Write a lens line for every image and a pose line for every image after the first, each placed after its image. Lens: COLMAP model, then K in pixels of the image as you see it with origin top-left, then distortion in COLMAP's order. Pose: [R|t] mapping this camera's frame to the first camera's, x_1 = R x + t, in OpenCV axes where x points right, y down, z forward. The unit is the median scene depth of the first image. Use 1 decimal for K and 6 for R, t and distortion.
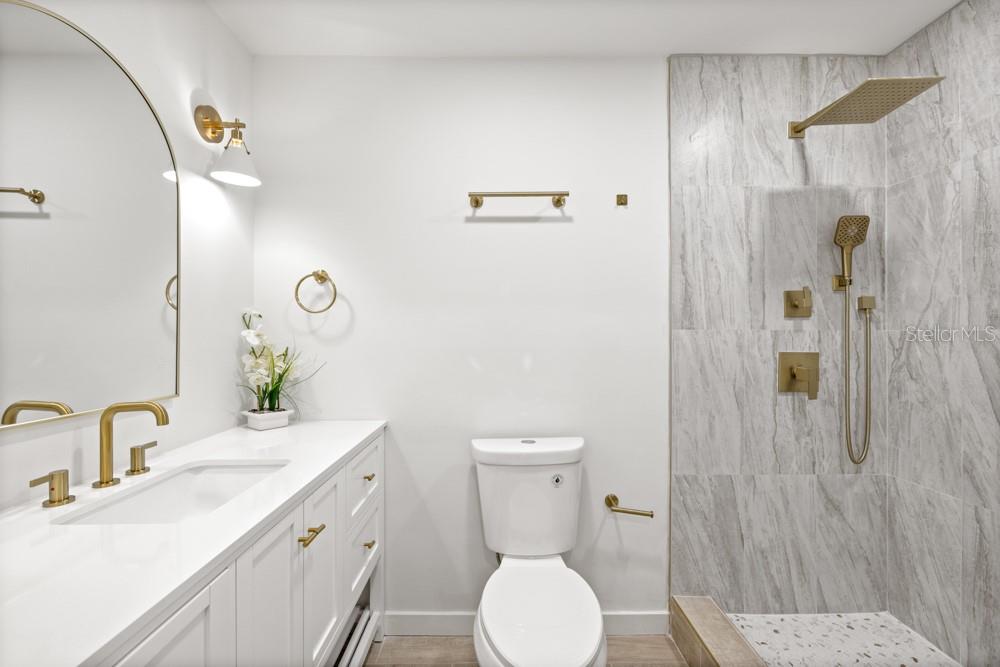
lens RADIAL K [[424.5, 0, 495.7], [0, 424.5, 332.4], [0, 0, 1]] dist [-0.000184, 0.000029]
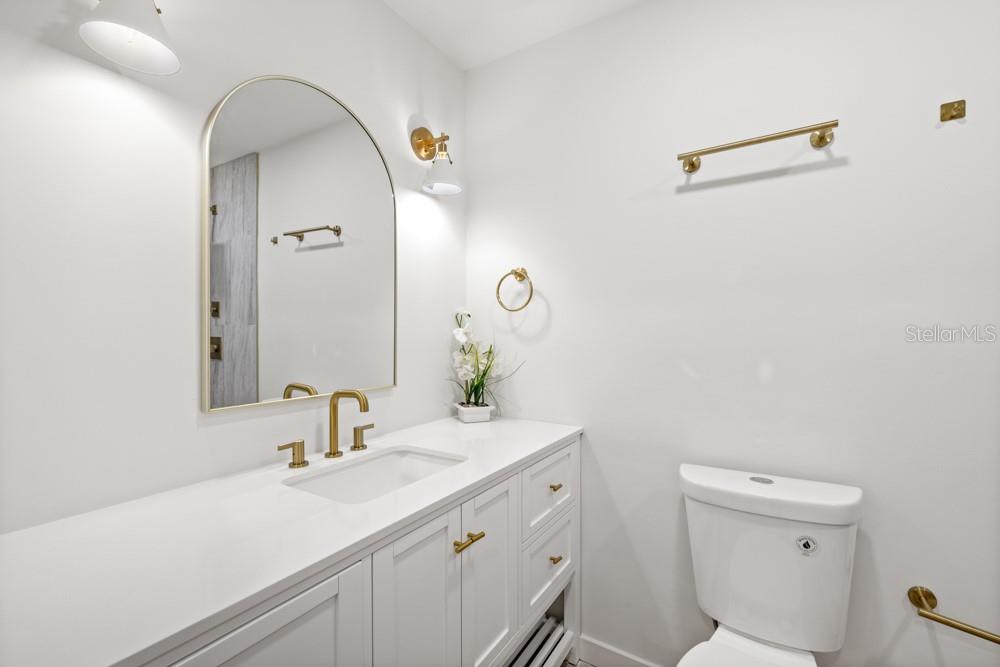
lens RADIAL K [[427.0, 0, 495.2], [0, 427.0, 337.5], [0, 0, 1]] dist [0.000329, -0.000060]
pose [[0.841204, 0.006069, -0.540683, 0.082313], [0.002605, 0.999880, 0.015277, 0.000604], [0.540711, -0.014260, 0.841088, 0.134070]]
